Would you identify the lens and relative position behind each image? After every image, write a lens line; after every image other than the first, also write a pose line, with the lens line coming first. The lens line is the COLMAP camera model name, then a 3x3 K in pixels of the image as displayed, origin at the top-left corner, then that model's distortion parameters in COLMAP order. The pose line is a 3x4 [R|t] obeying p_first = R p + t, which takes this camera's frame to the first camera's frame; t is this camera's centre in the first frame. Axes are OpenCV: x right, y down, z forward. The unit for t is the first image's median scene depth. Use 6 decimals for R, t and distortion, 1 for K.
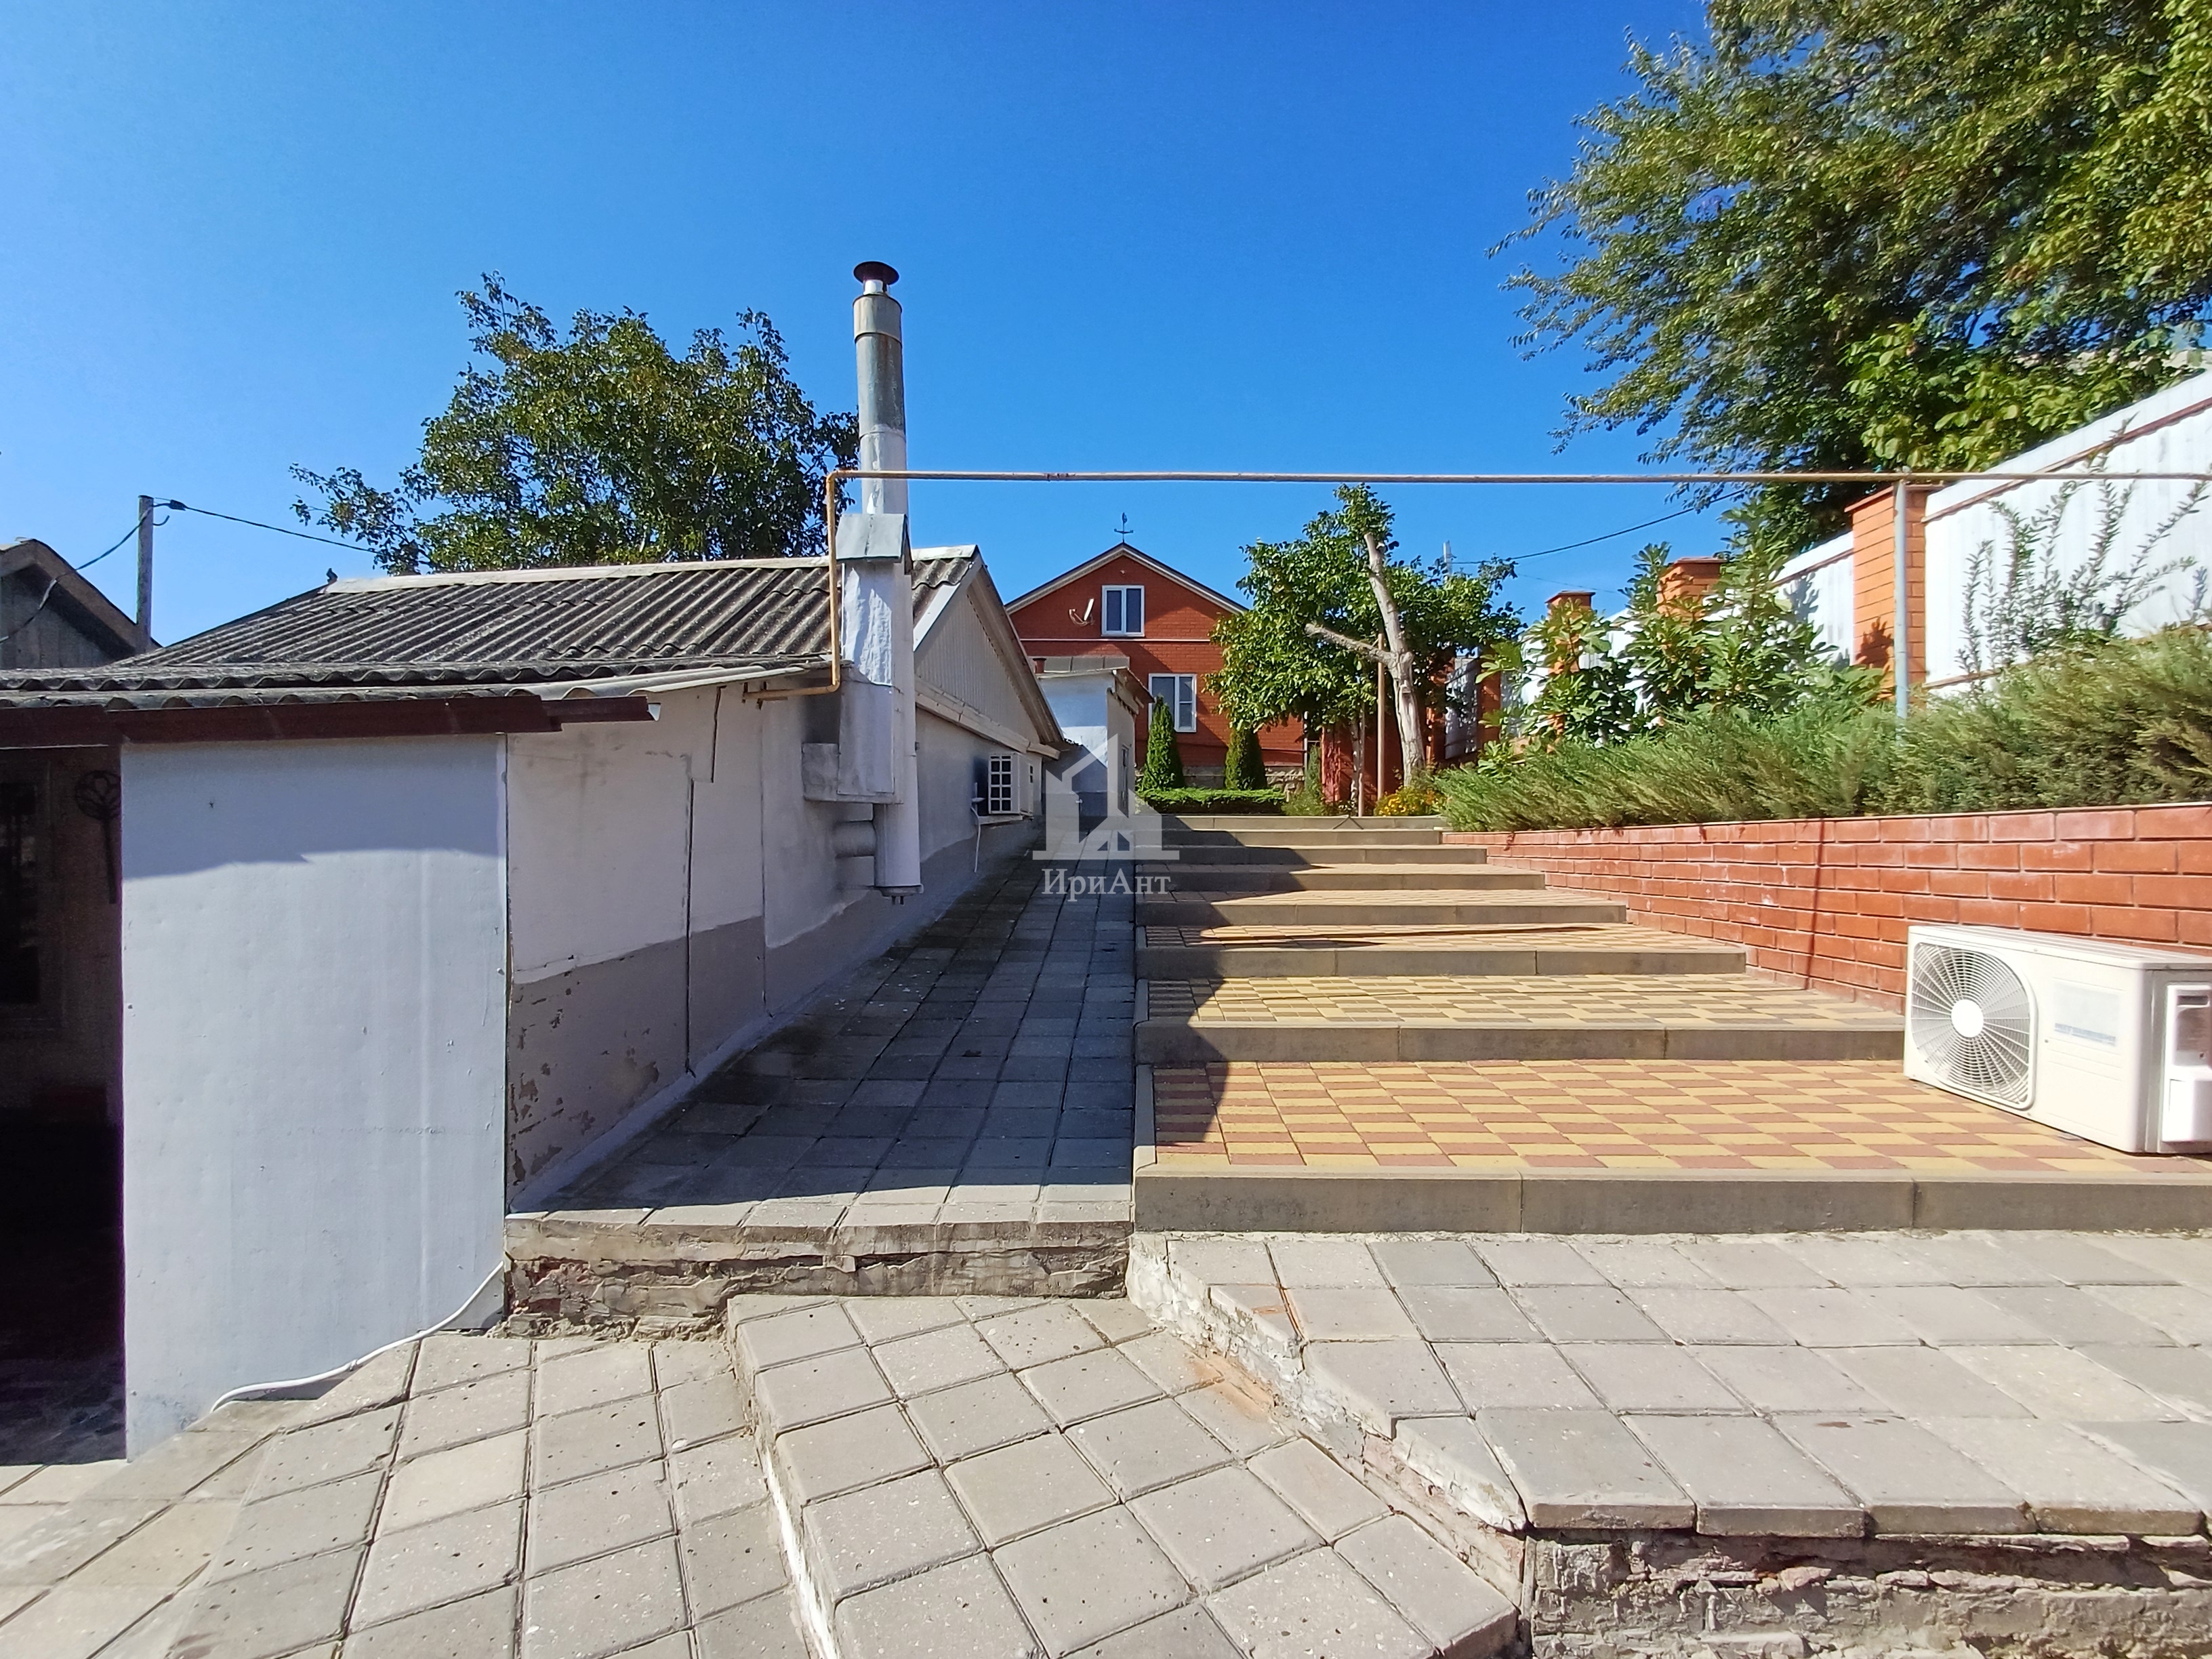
lens RADIAL K [[1002.7, 0, 1129.4], [0, 1002.7, 842.5], [0, 0, 1]] dist [0.005892, -0.001149]
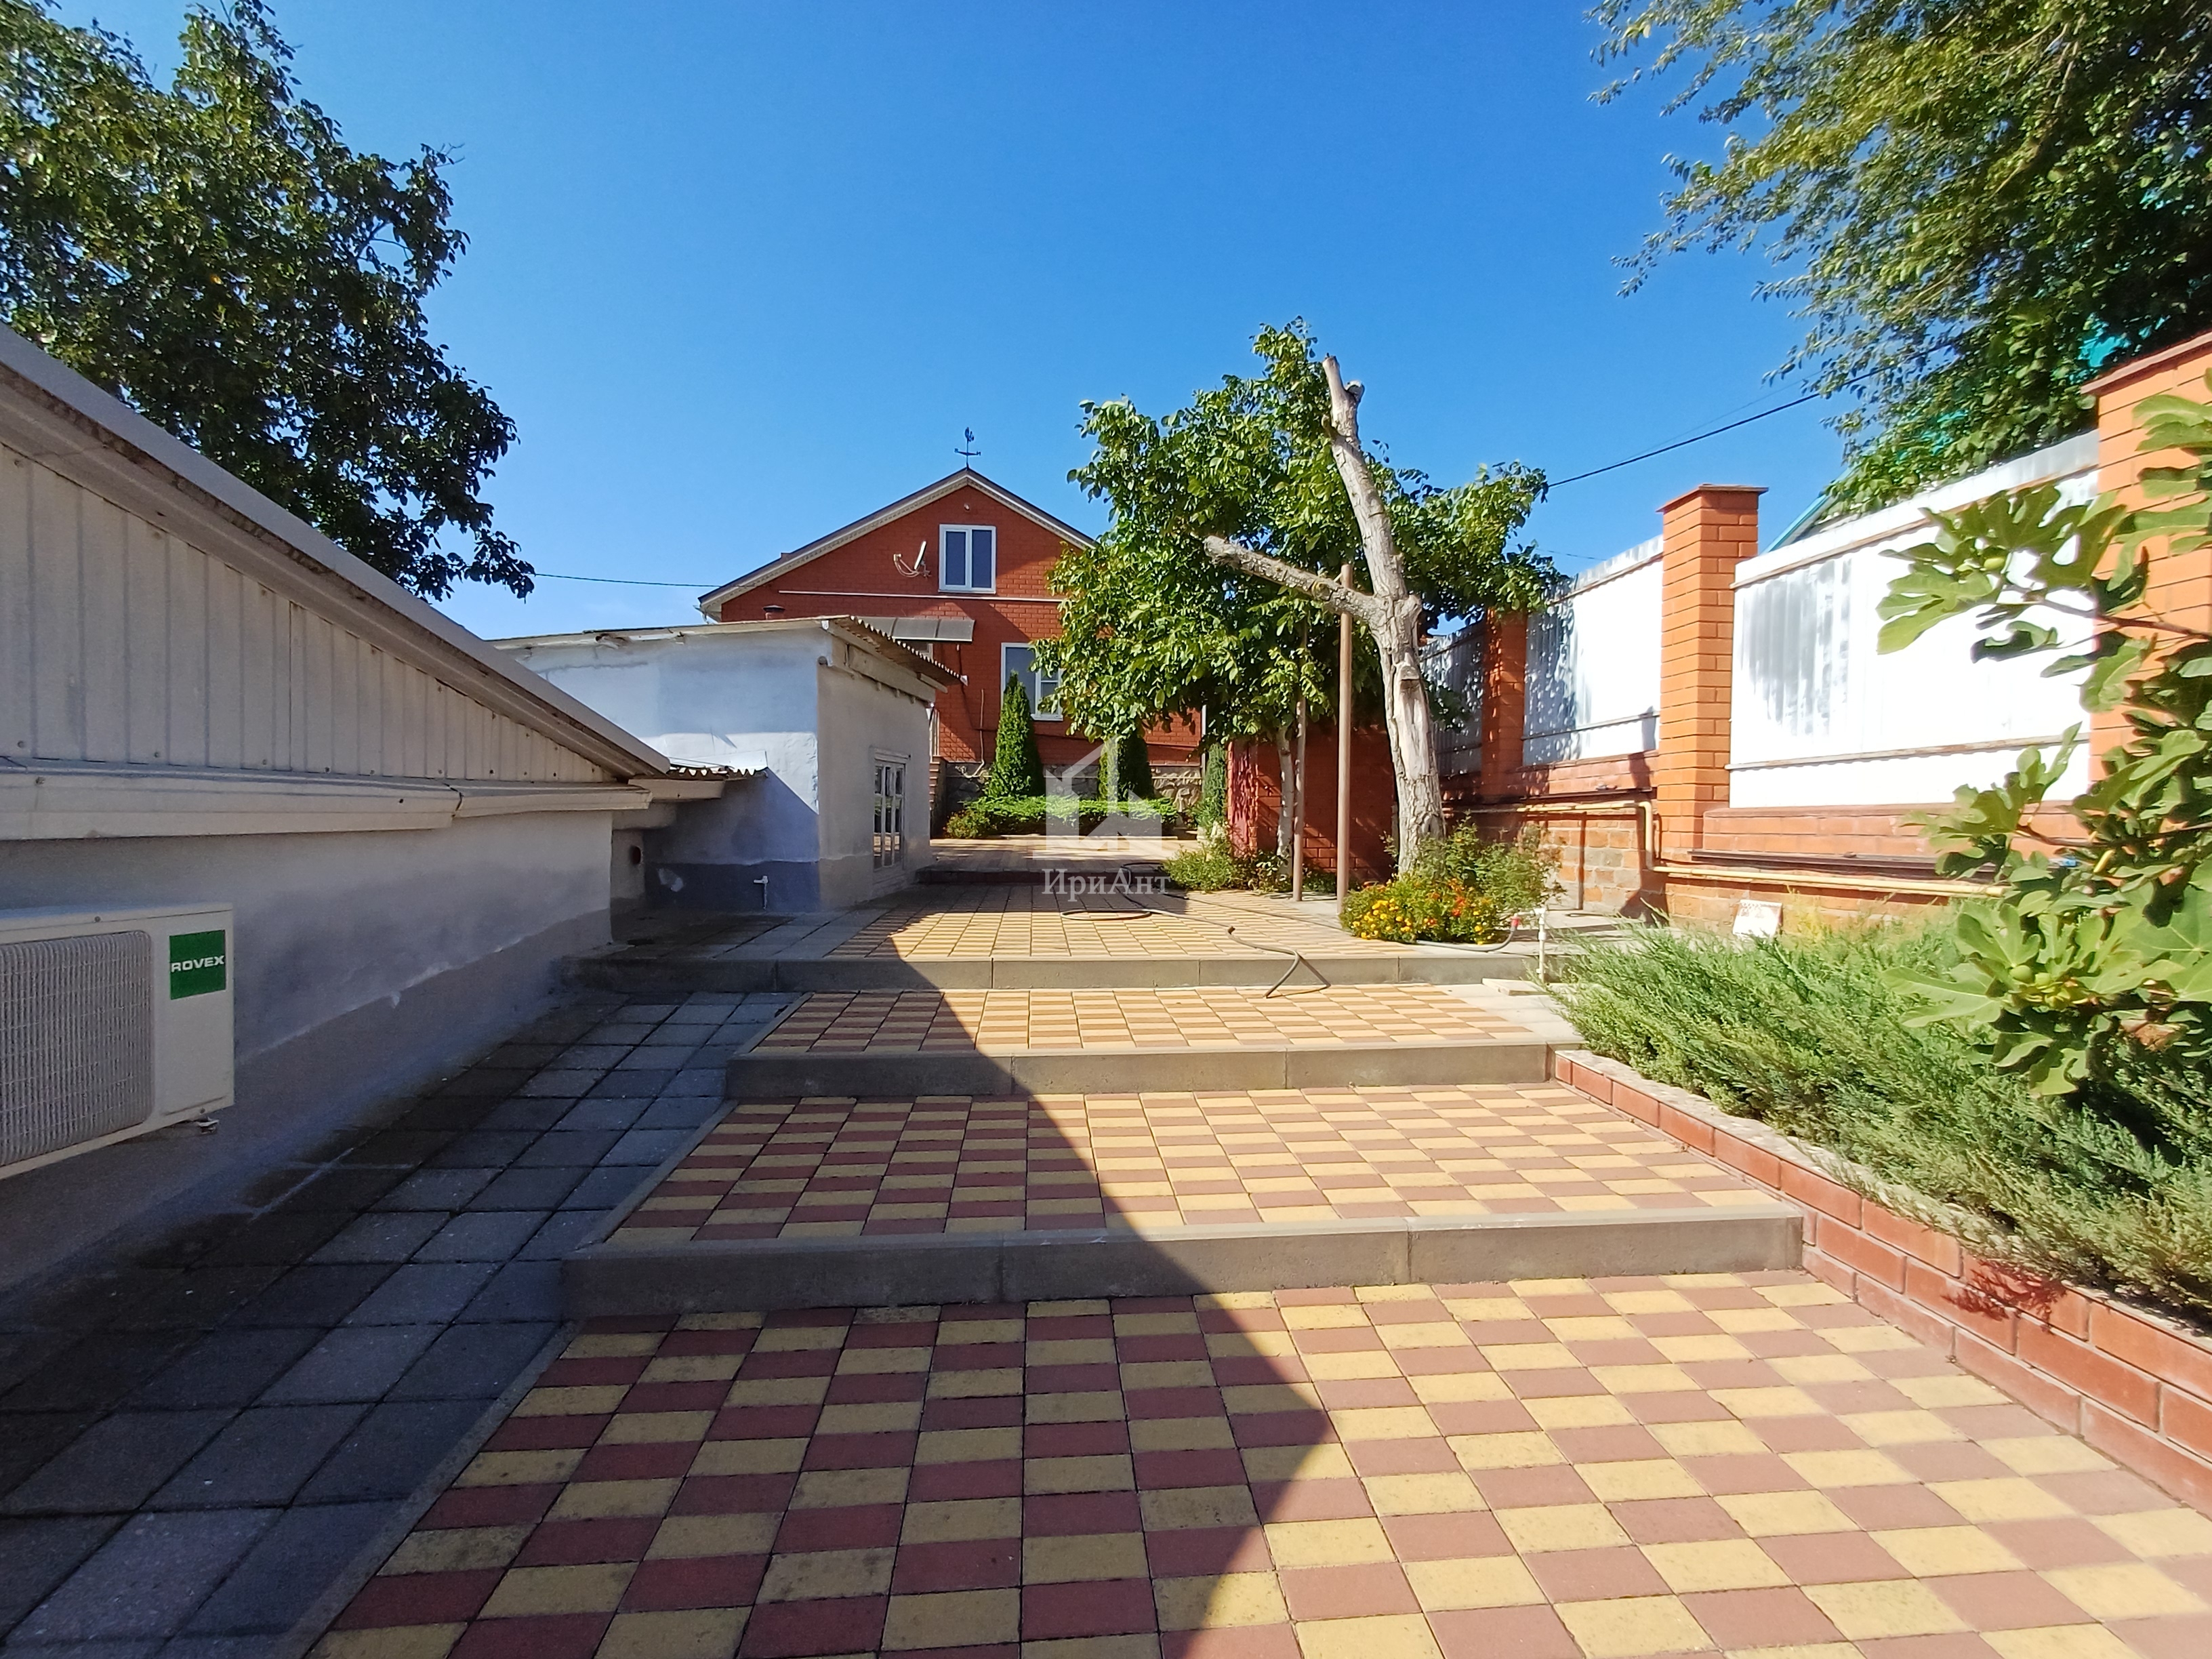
lens RADIAL K [[1002.7, 0, 1129.4], [0, 1002.7, 842.5], [0, 0, 1]] dist [0.005892, -0.001149]
pose [[0.994887, 0.004332, 0.100900, 0.051926], [-0.006710, 0.999707, 0.023240, -0.045131], [-0.100769, -0.023798, 0.994625, 0.294529]]
